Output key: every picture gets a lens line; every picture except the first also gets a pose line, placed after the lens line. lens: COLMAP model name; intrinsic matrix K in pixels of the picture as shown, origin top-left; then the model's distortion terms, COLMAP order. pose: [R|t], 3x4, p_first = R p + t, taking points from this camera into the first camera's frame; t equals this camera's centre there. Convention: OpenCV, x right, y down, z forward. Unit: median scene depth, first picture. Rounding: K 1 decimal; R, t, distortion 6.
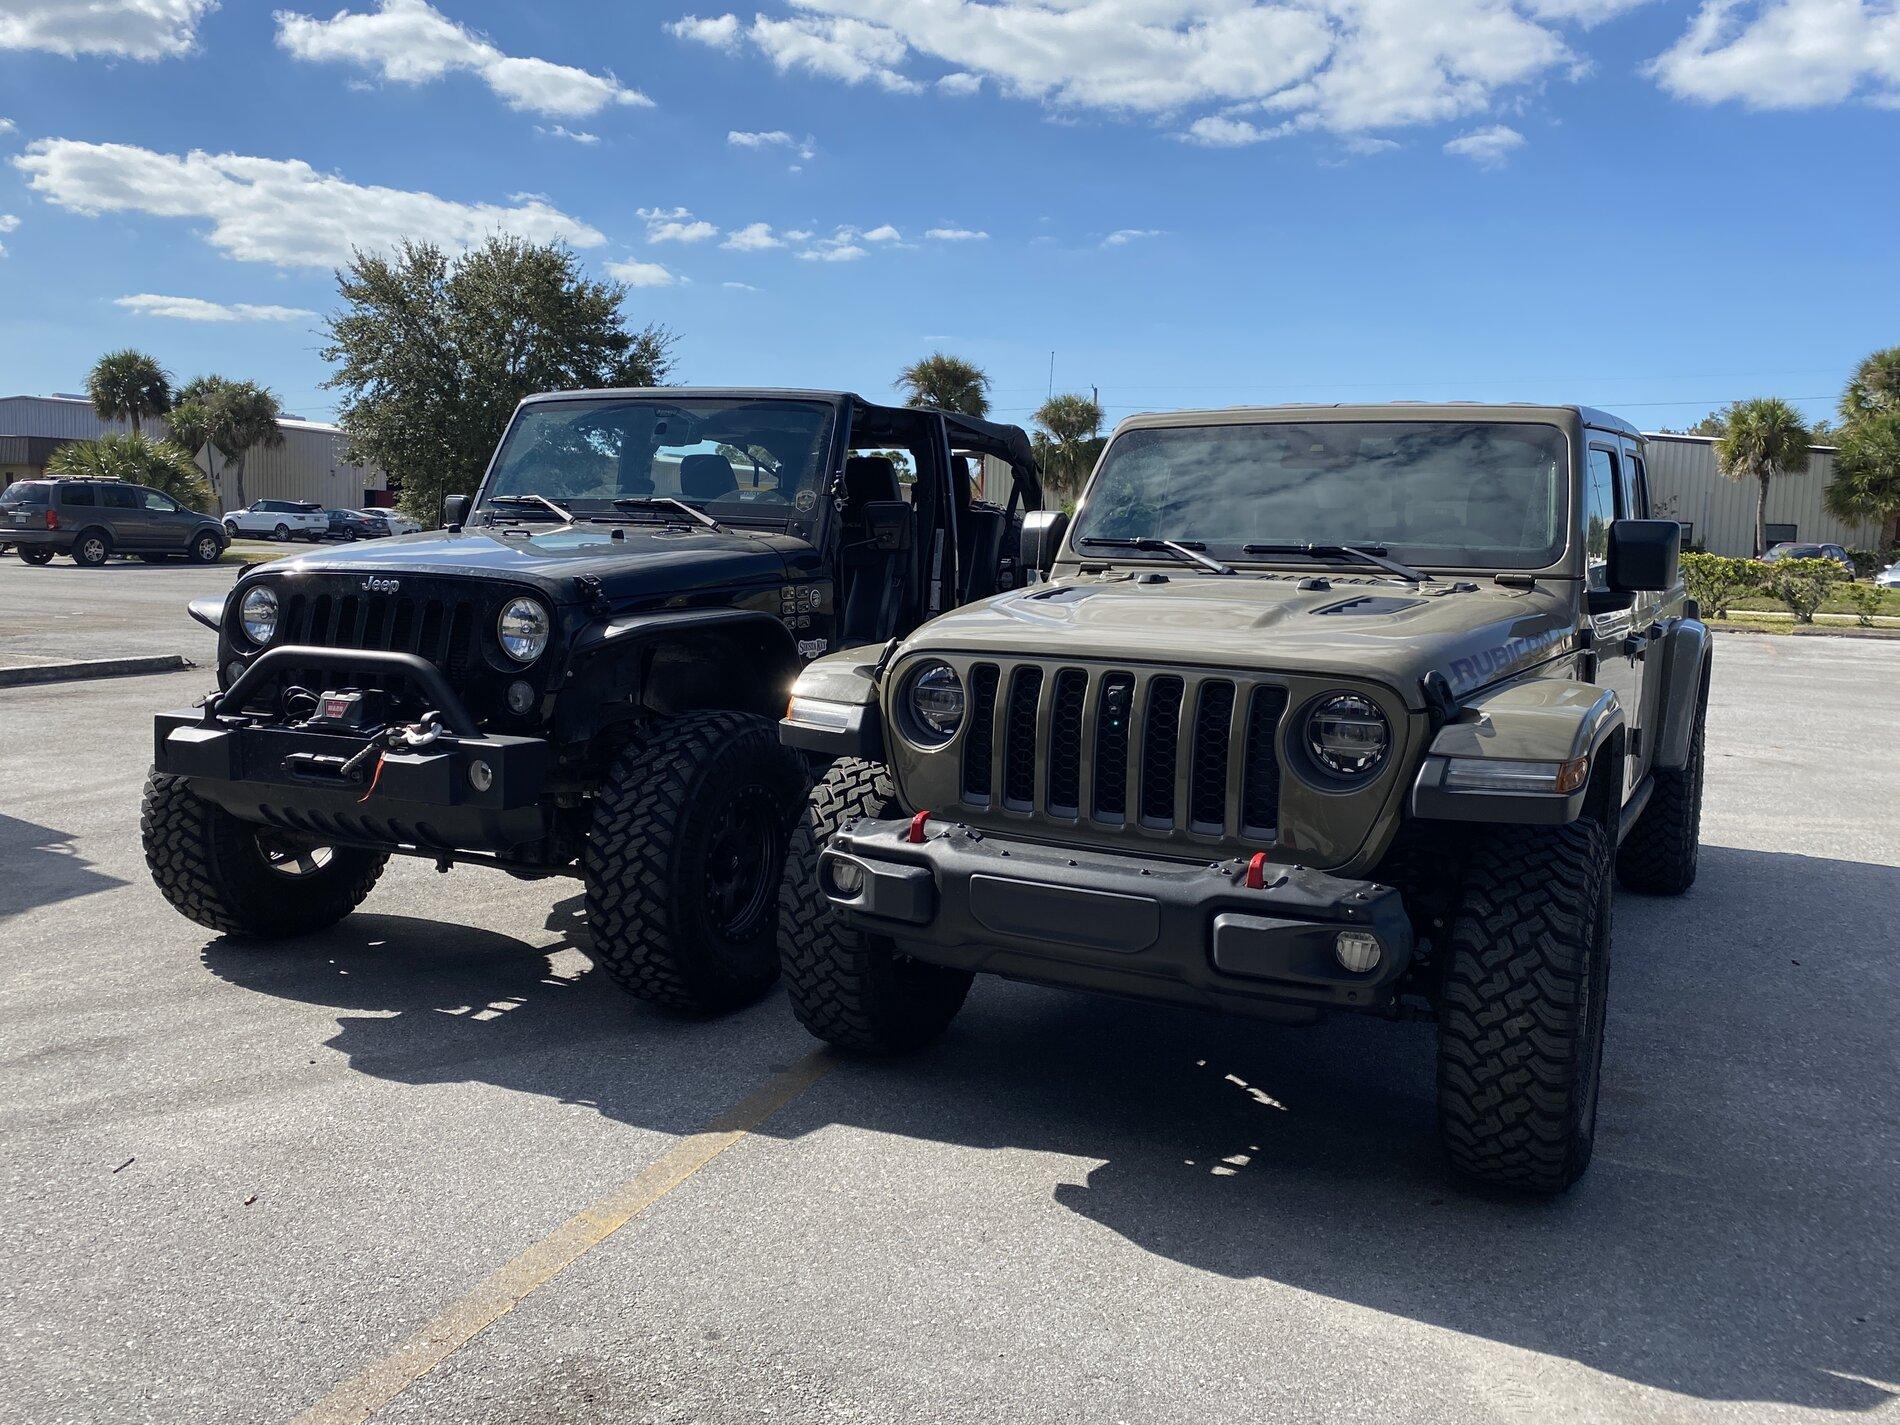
lens RADIAL K [[1635.2, 0, 939.8], [0, 1635.2, 700.0], [0, 0, 1]] dist [0.030653, -0.053511]
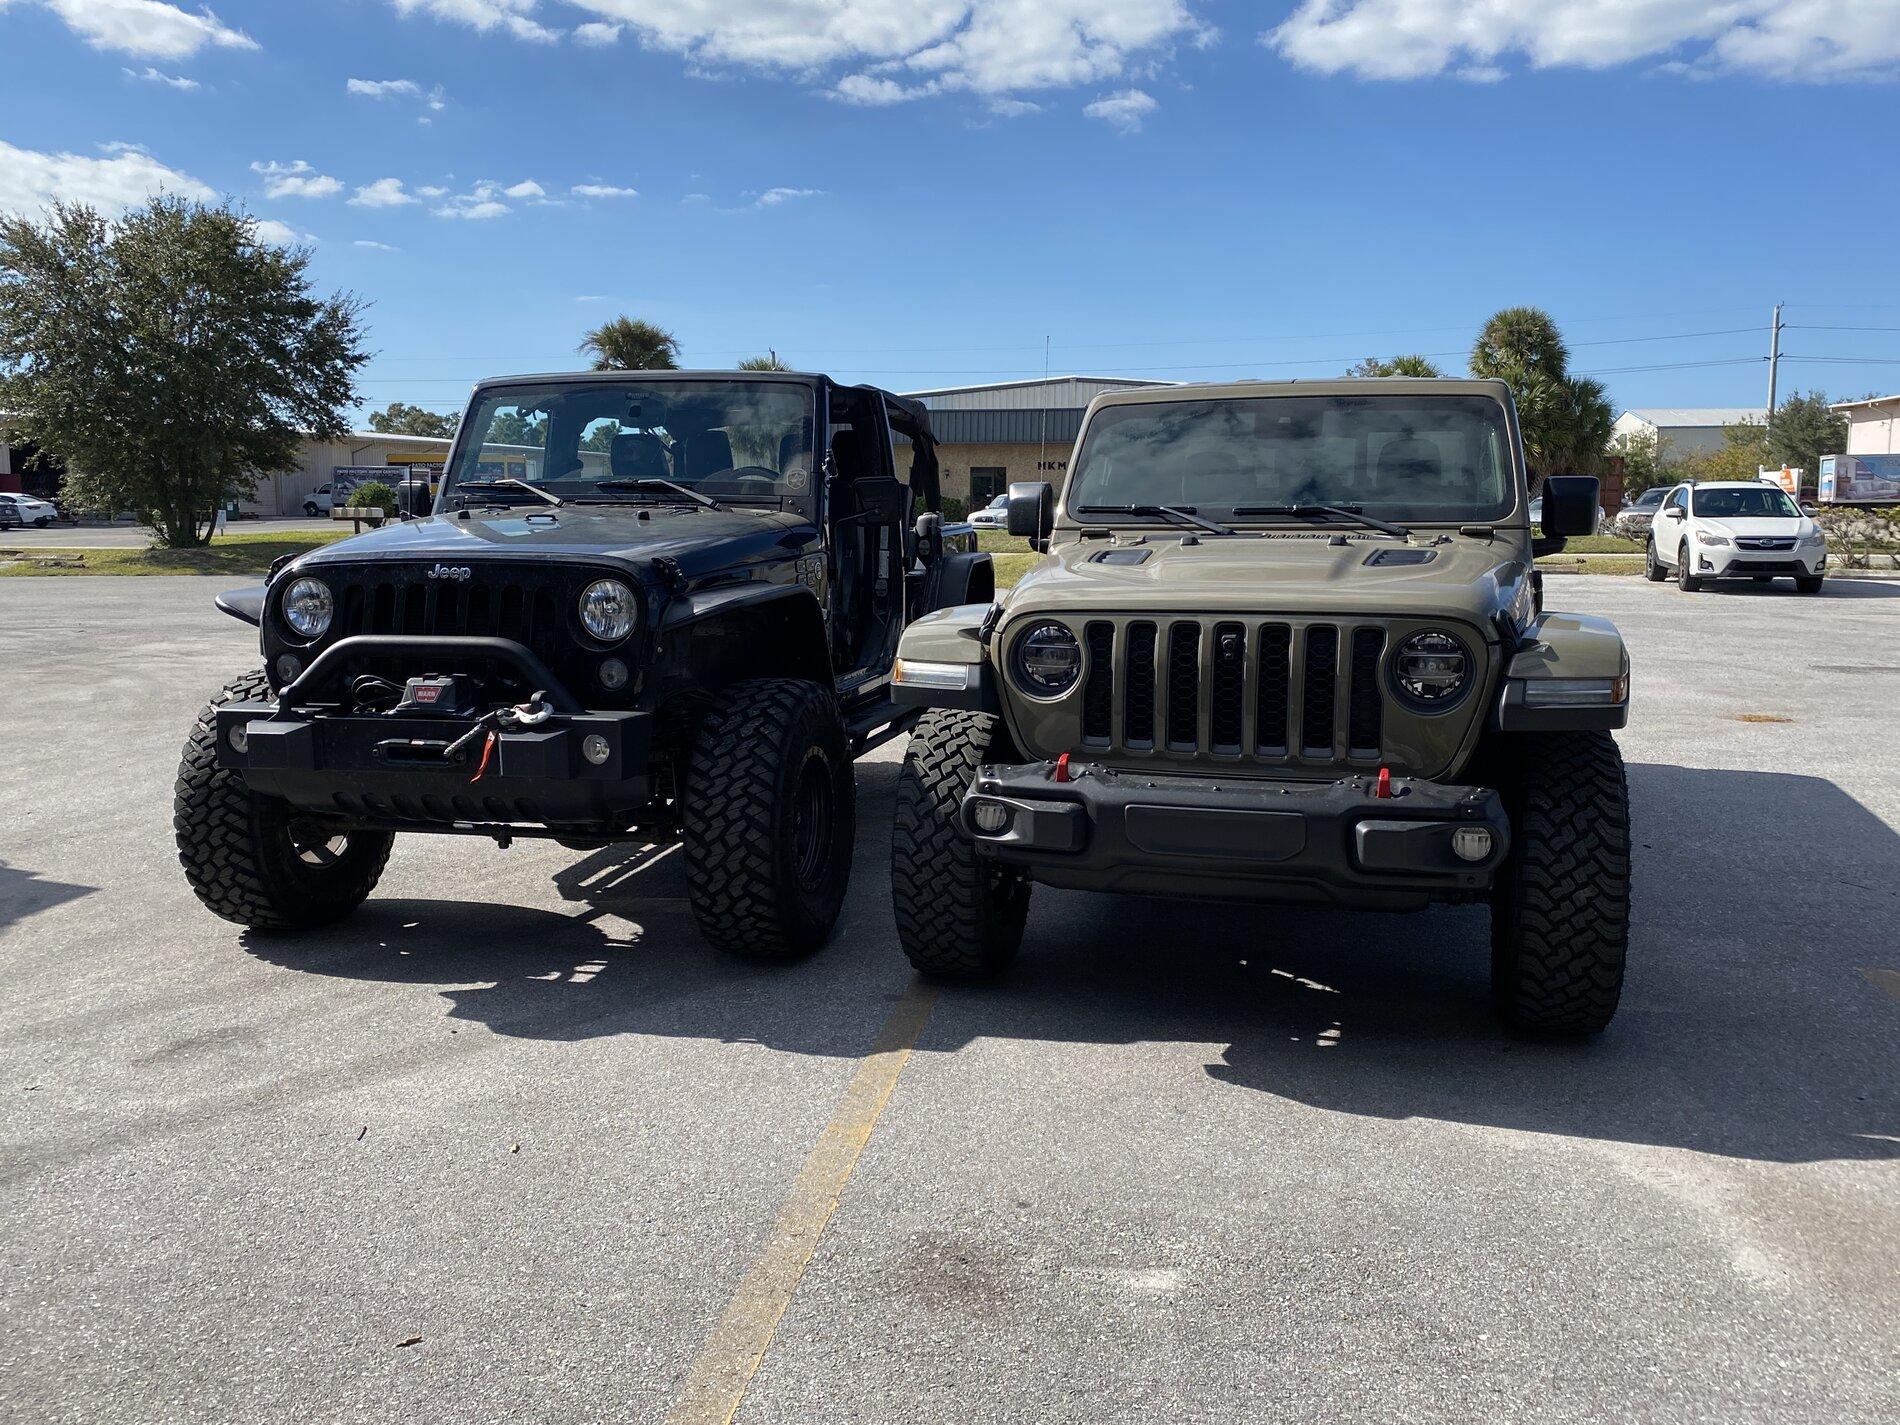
lens RADIAL K [[1635.2, 0, 941.6], [0, 1635.2, 730.1], [0, 0, 1]] dist [0.030653, -0.053511]
pose [[0.978815, -0.056589, 0.196771, -0.256330], [0.048714, 0.997815, 0.044636, -0.002384], [-0.198867, -0.034105, 0.979433, -0.073612]]
